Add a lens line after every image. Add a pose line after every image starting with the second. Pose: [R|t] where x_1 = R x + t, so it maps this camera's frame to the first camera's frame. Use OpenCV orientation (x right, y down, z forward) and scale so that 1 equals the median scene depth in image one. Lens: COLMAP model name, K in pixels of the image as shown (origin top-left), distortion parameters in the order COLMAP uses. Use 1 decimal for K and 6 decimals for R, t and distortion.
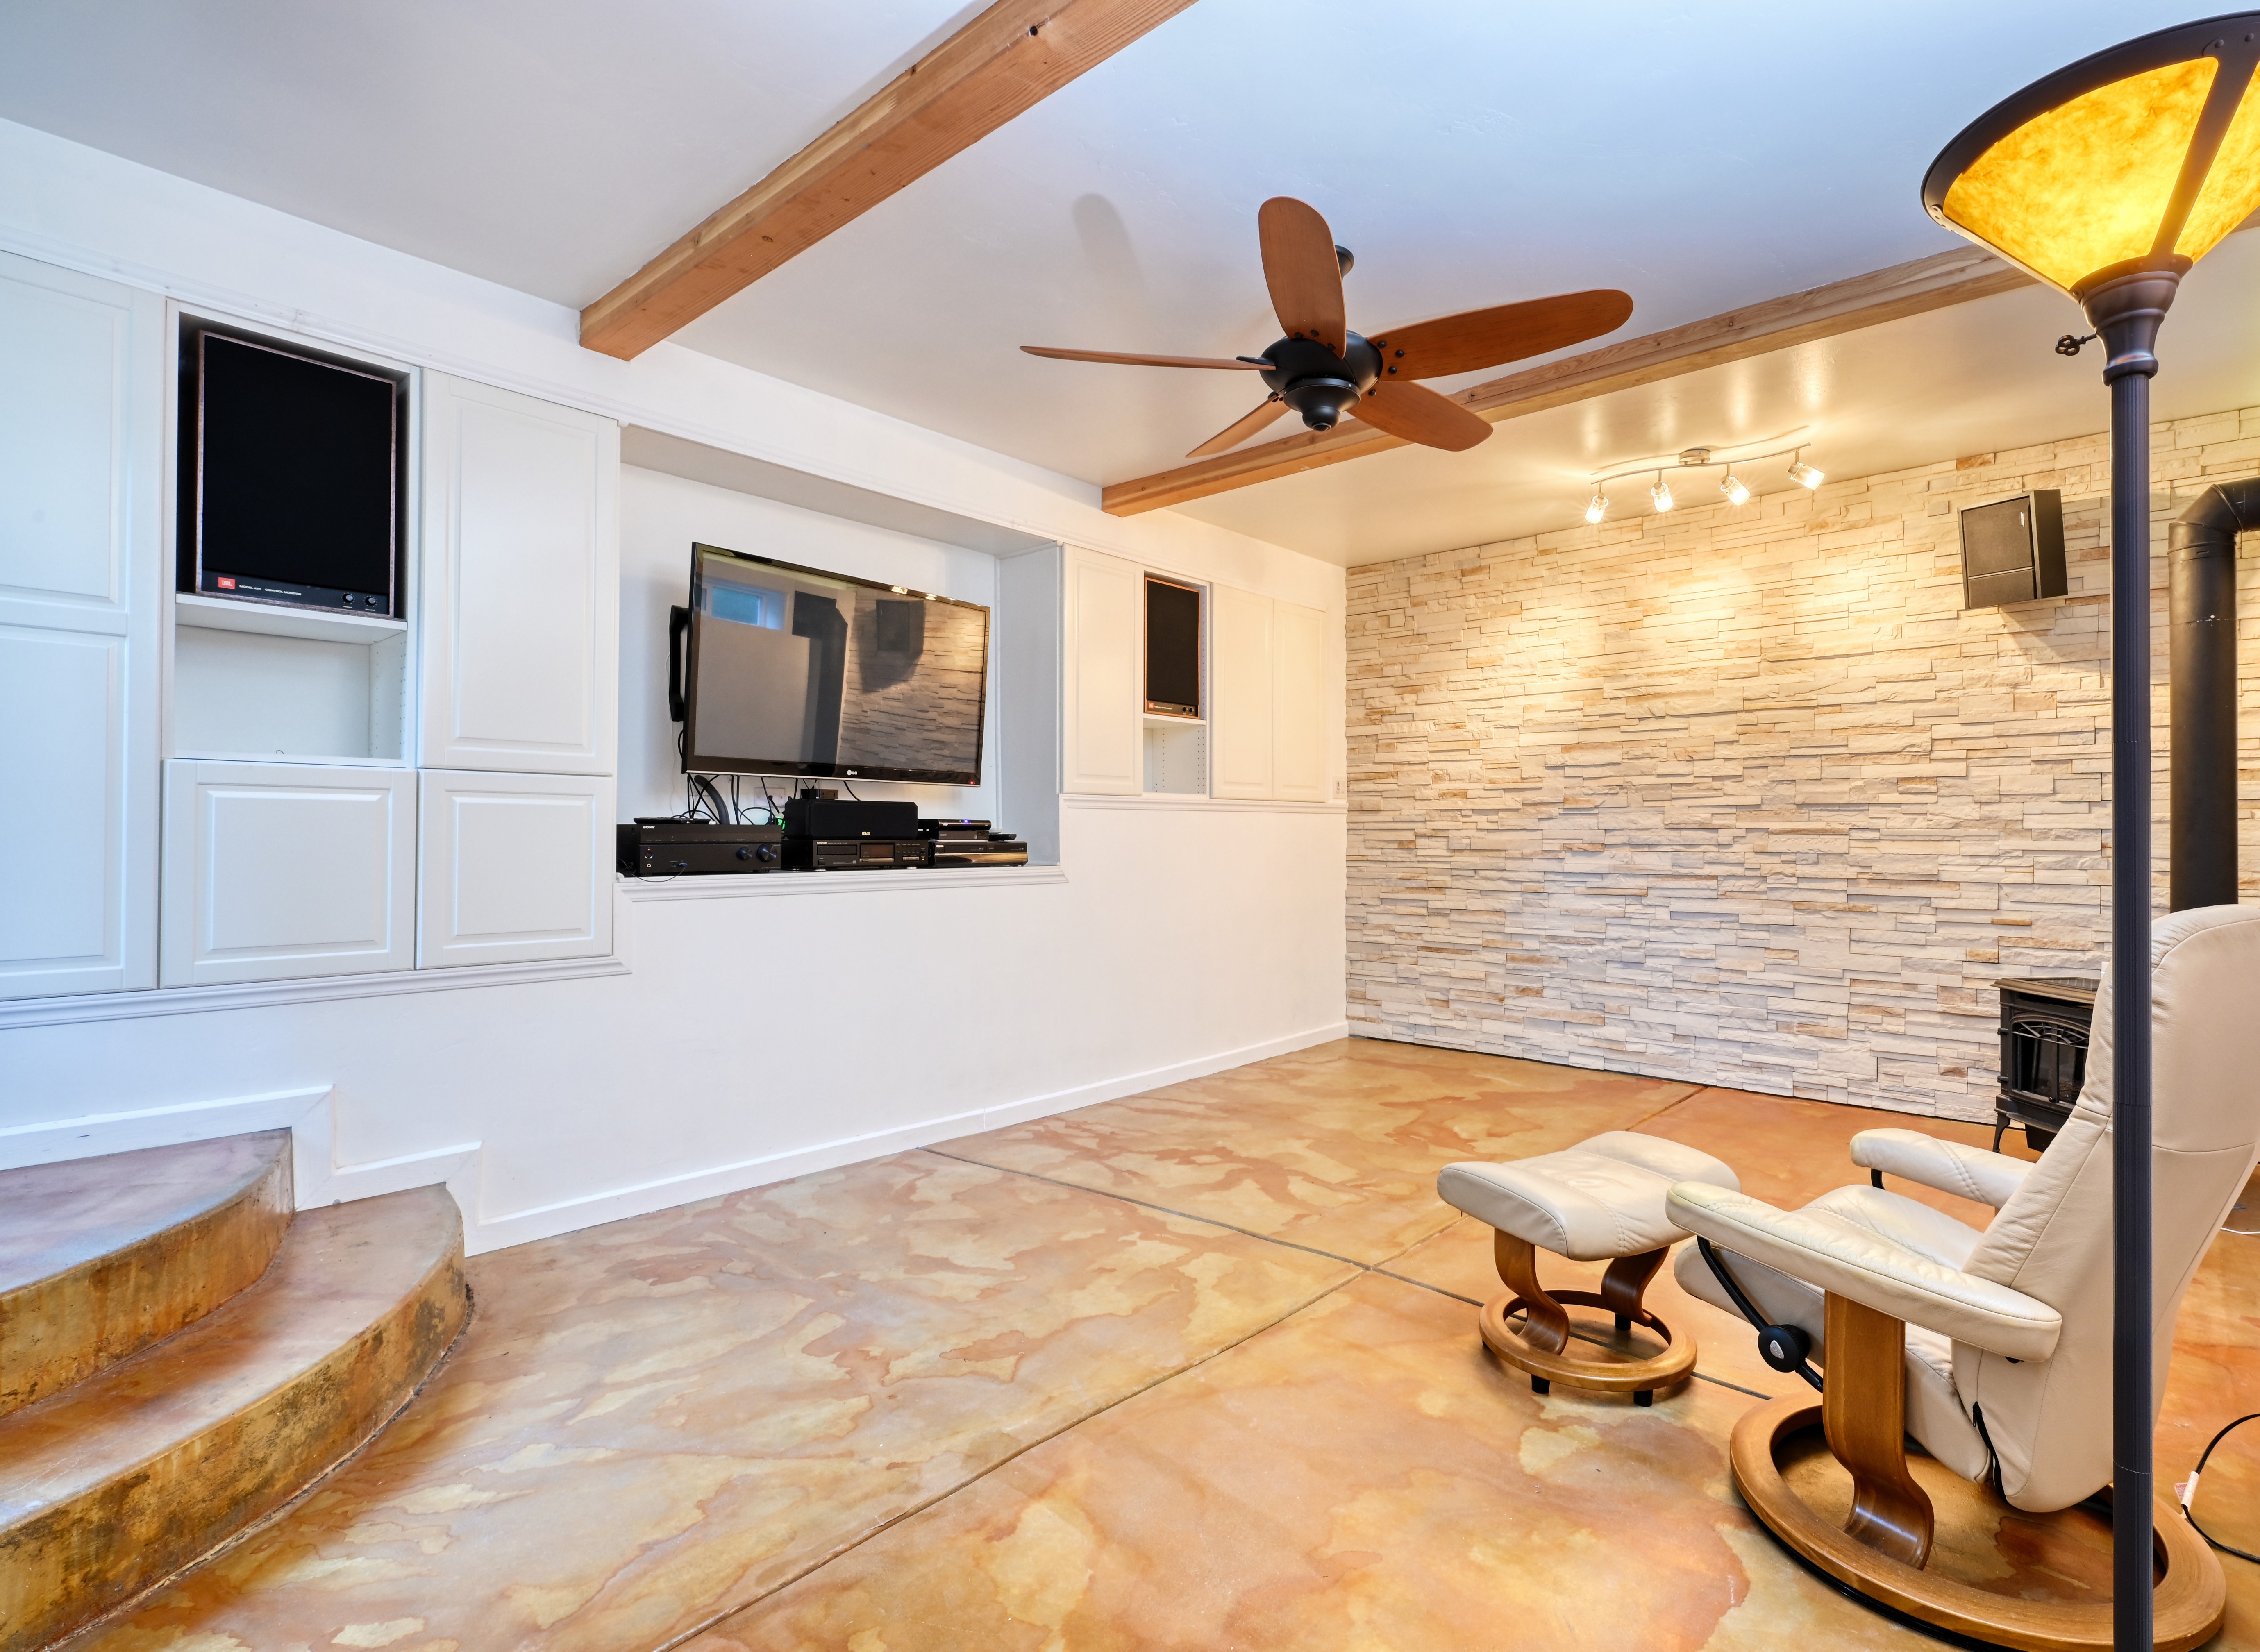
lens RADIAL K [[1081.3, 0, 1246.3], [0, 1081.3, 825.9], [0, 0, 1]] dist [-0.001213, 0.000636]
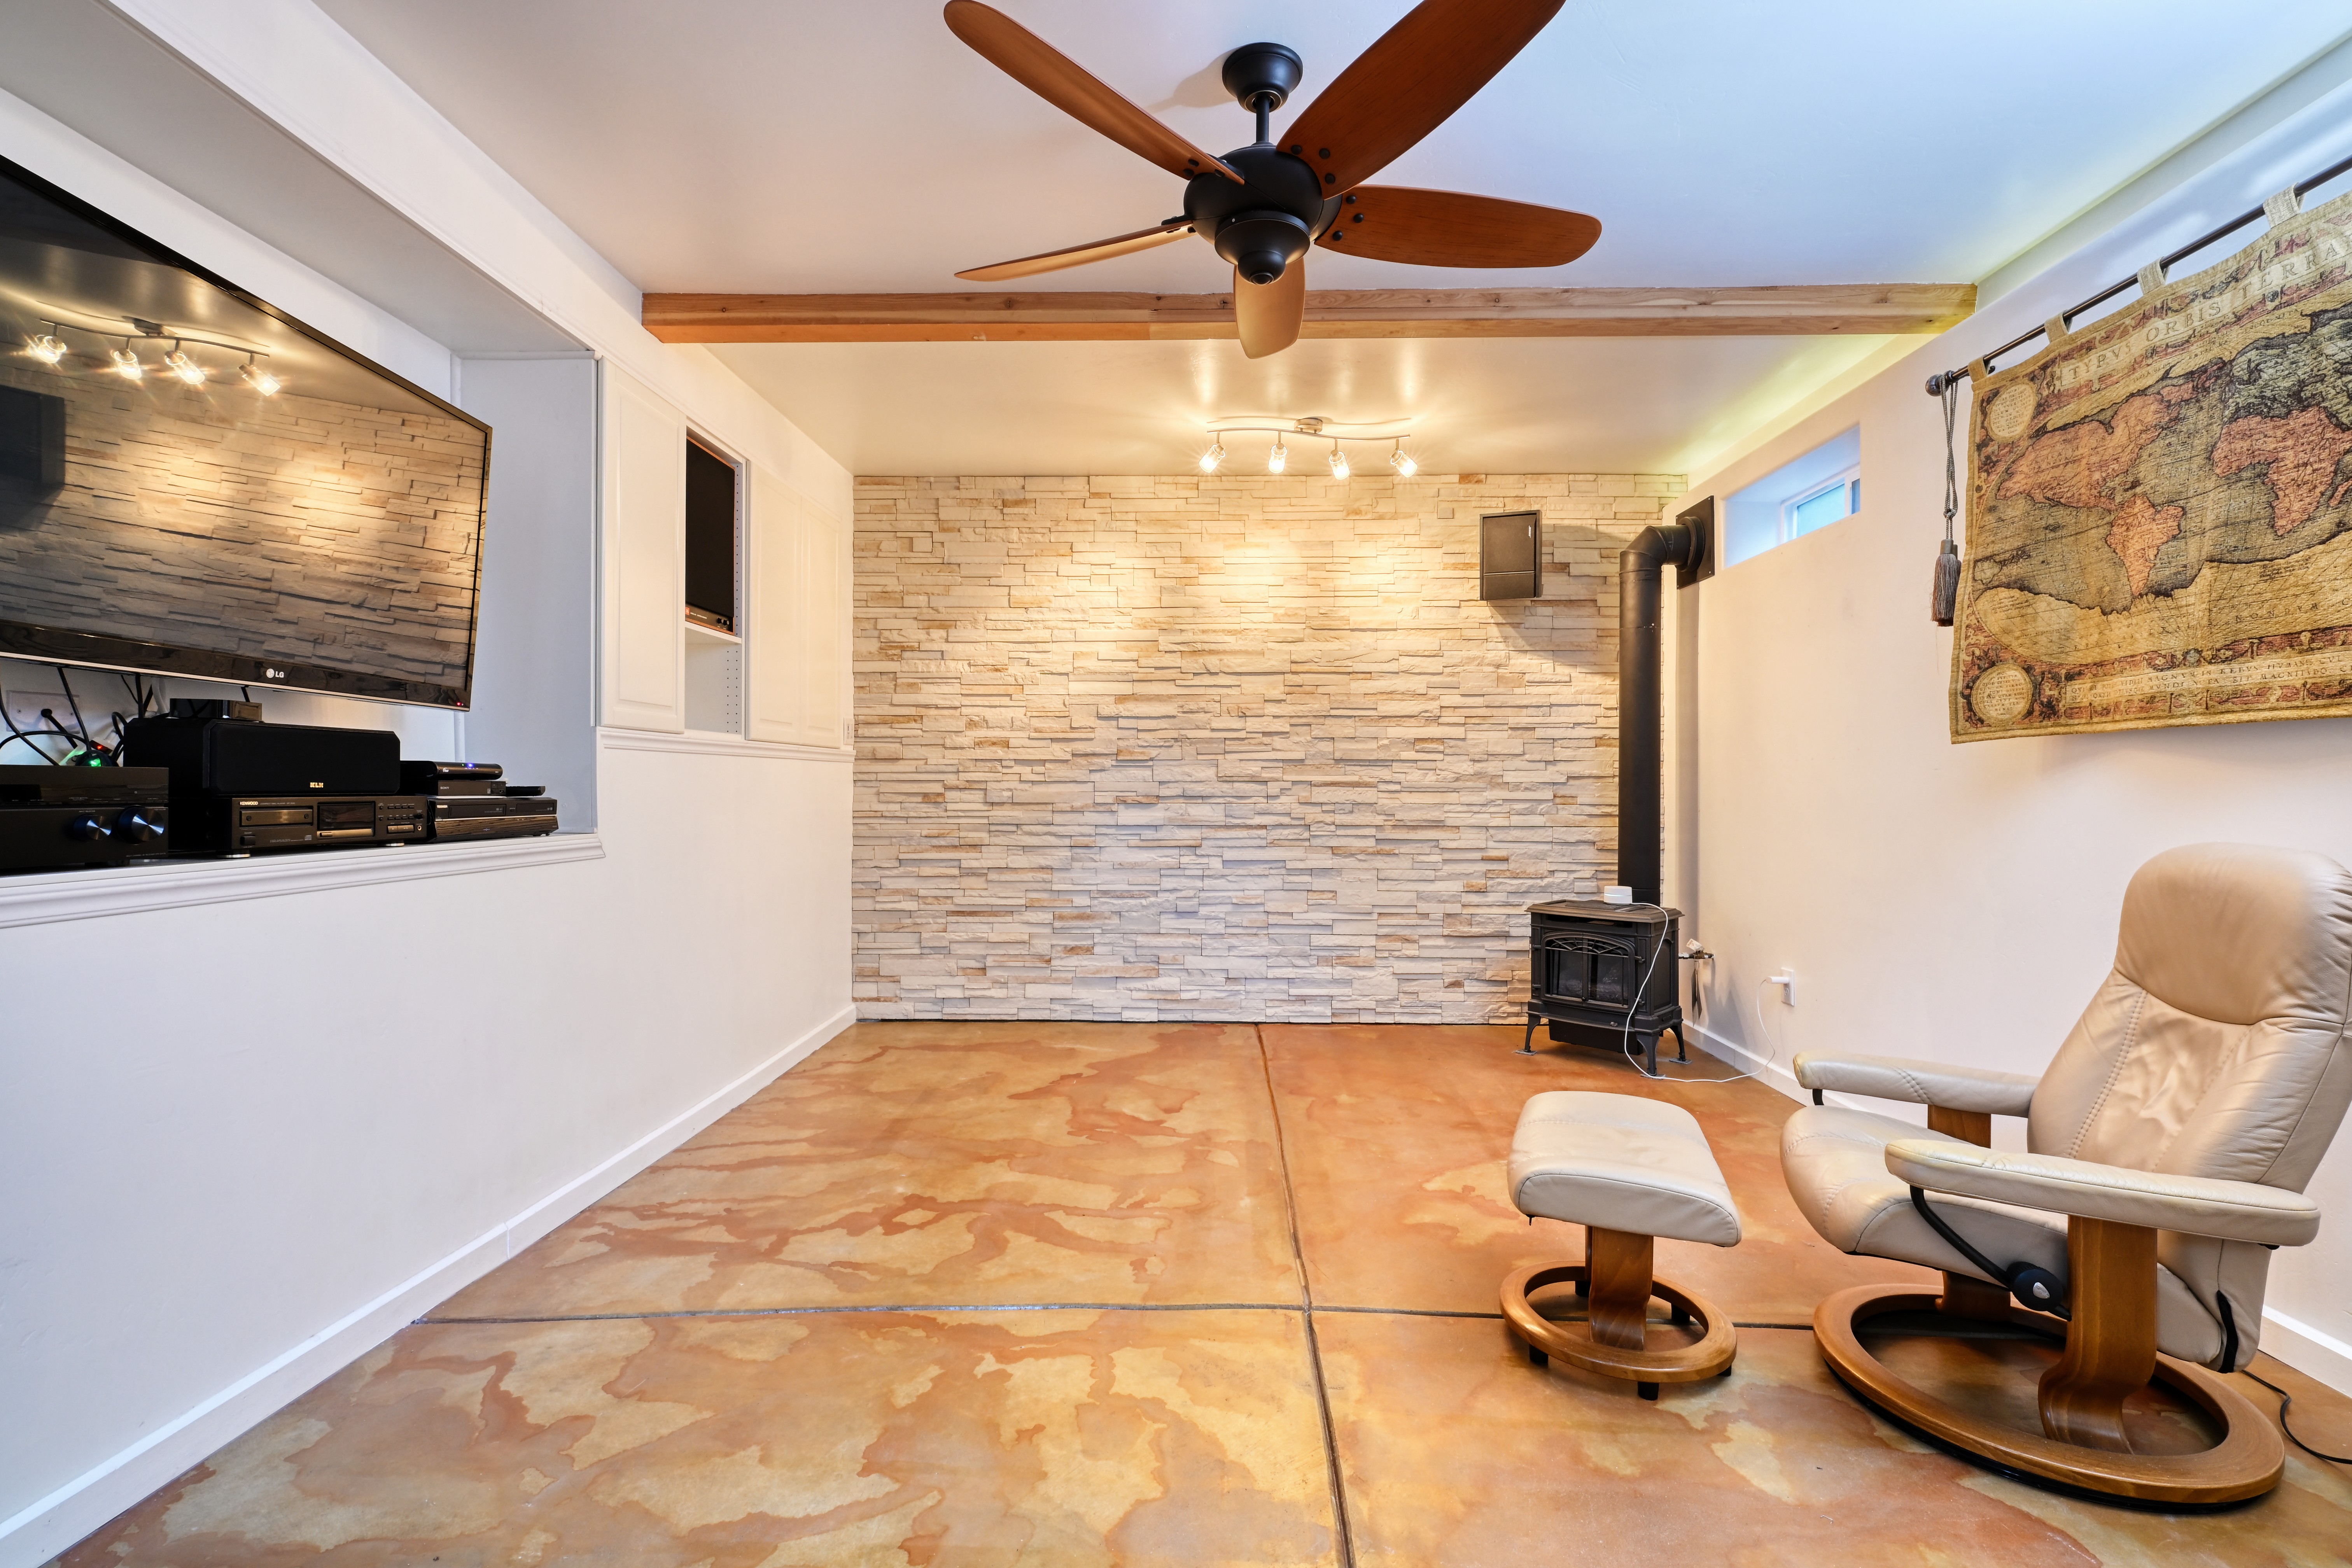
lens RADIAL K [[1031.4, 0, 1176.0], [0, 1031.4, 784.0], [0, 0, 1]] dist [-0.000139, -0.000152]
pose [[0.793240, 0.001478, 0.608908, -0.275133], [-0.005065, 0.999978, 0.004172, 0.001614], [-0.608888, -0.006394, 0.793230, 0.265328]]
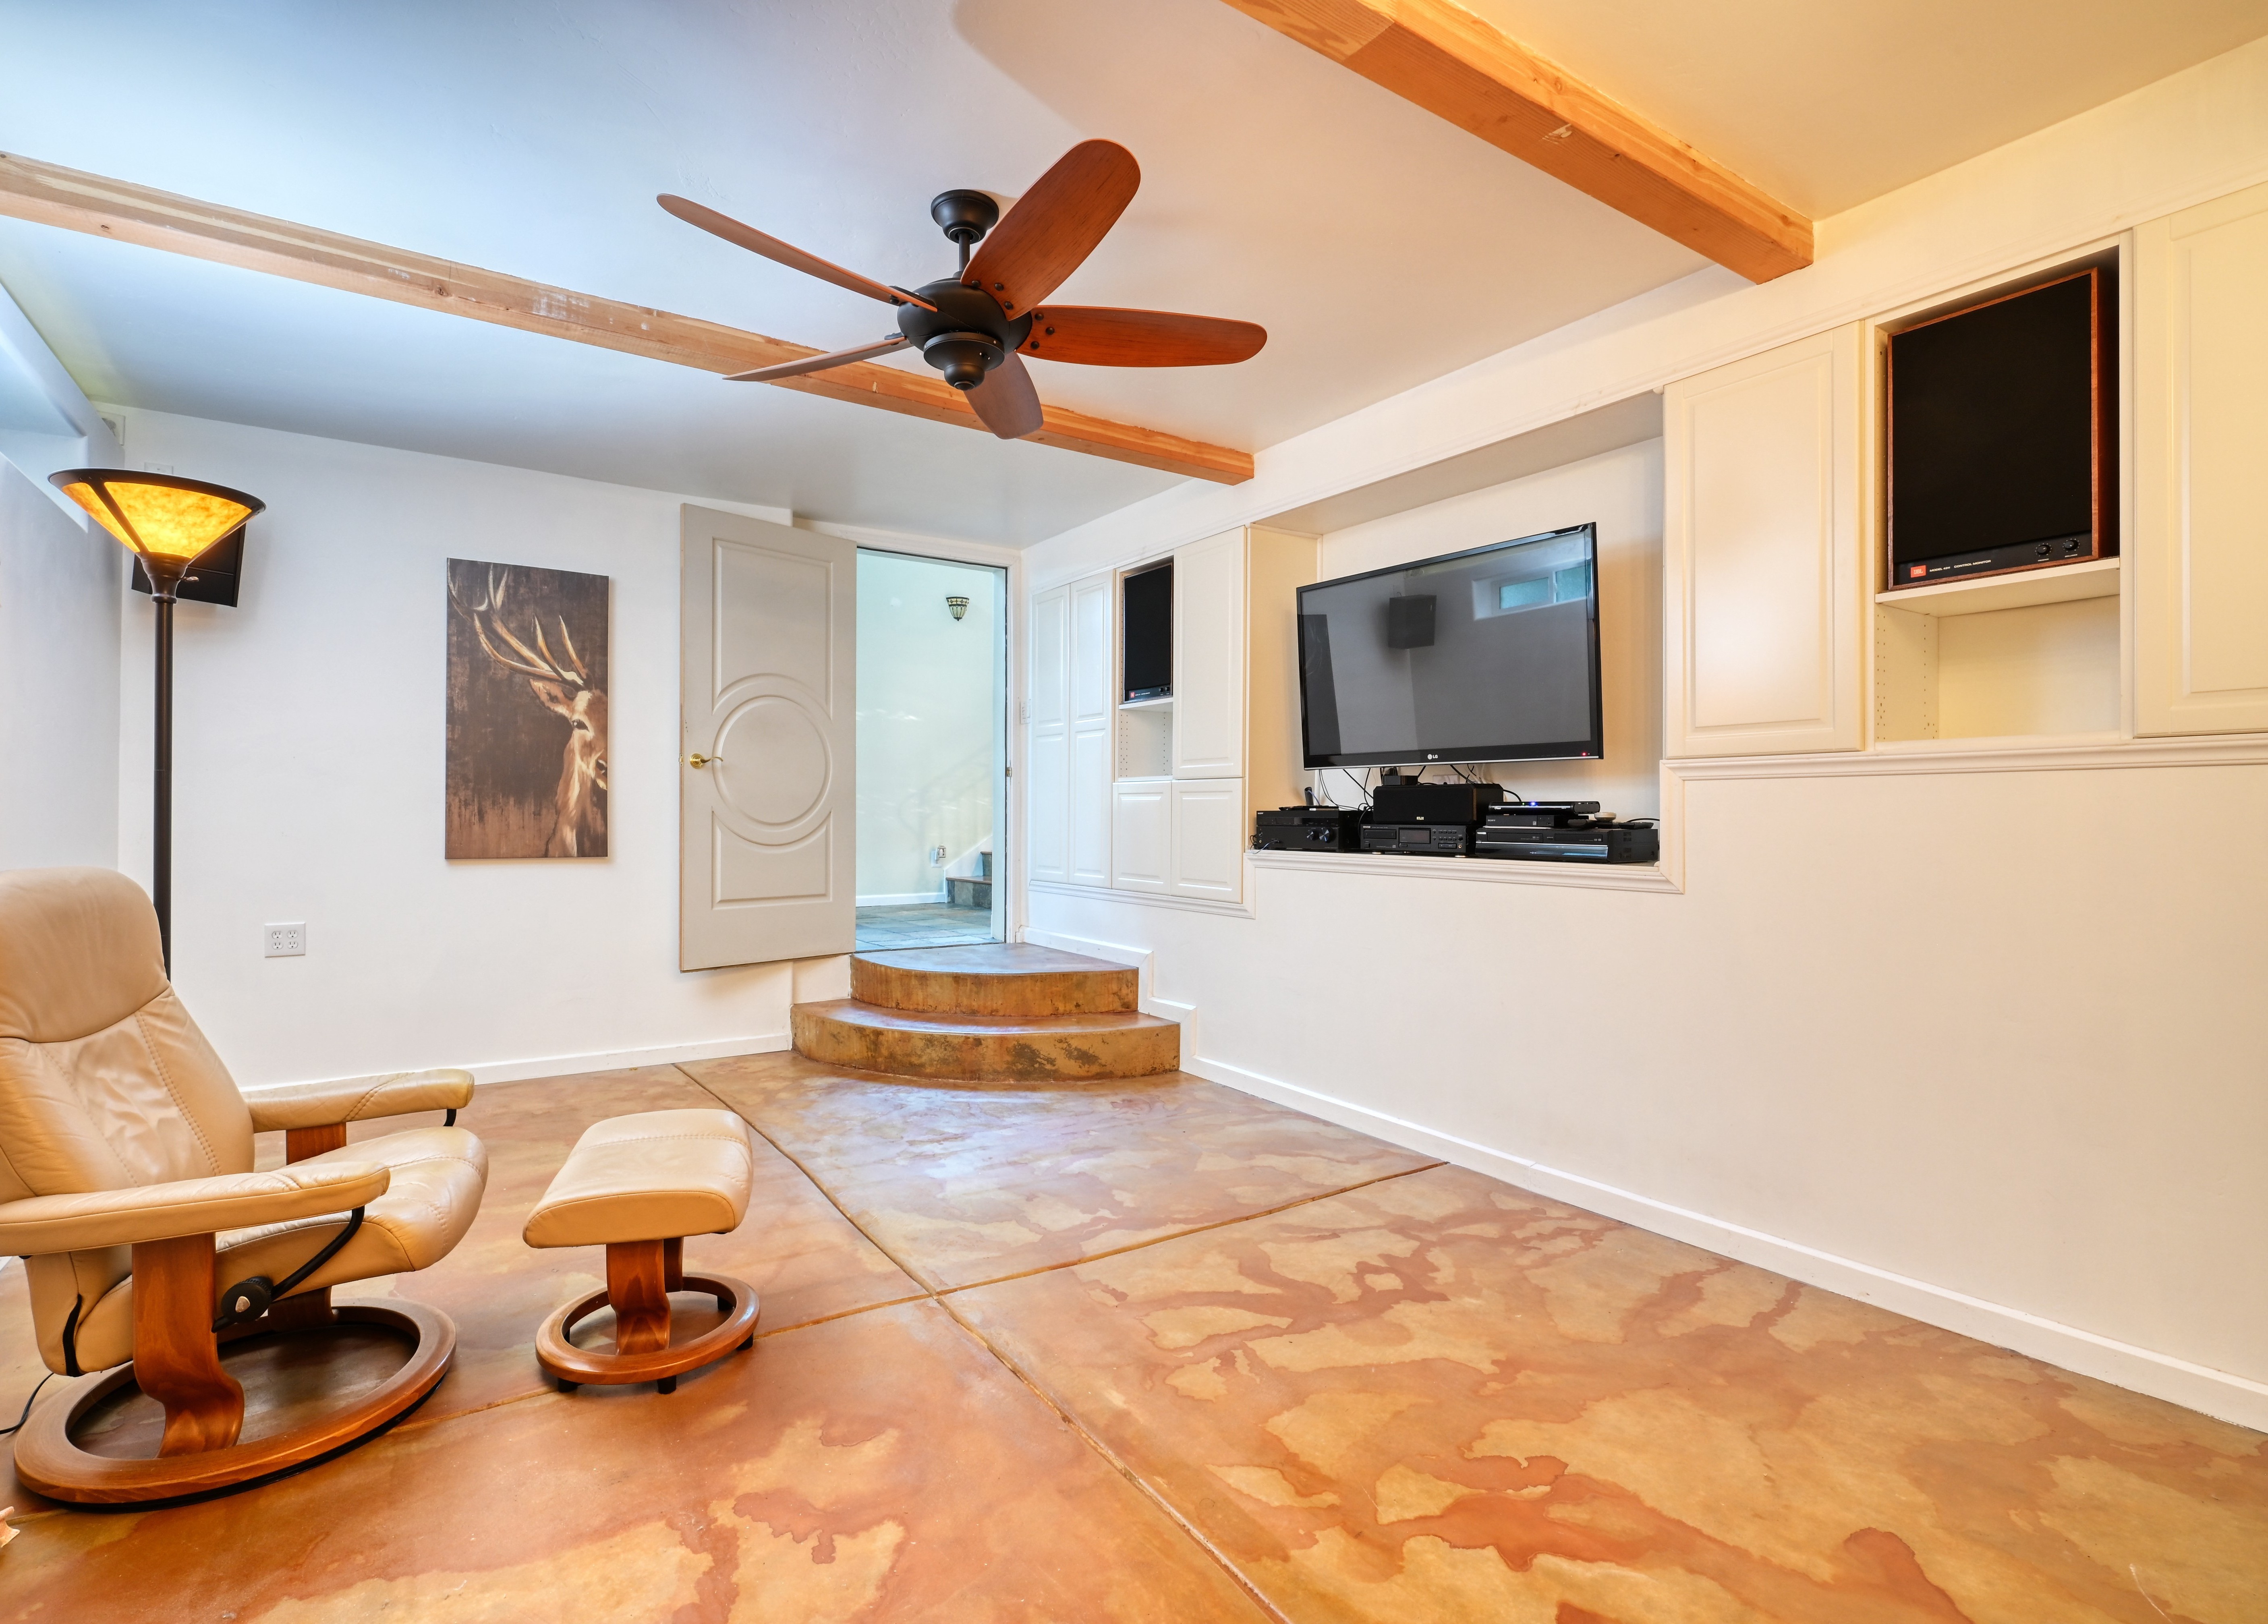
lens RADIAL K [[1082.9, 0, 1070.6], [0, 1082.9, 810.8], [0, 0, 1]] dist [-0.001298, -0.000159]
pose [[-0.314279, -0.007414, -0.949302, 0.577098], [0.002296, 0.999961, -0.008570, 0.006605], [0.949328, -0.004873, -0.314250, 0.853133]]
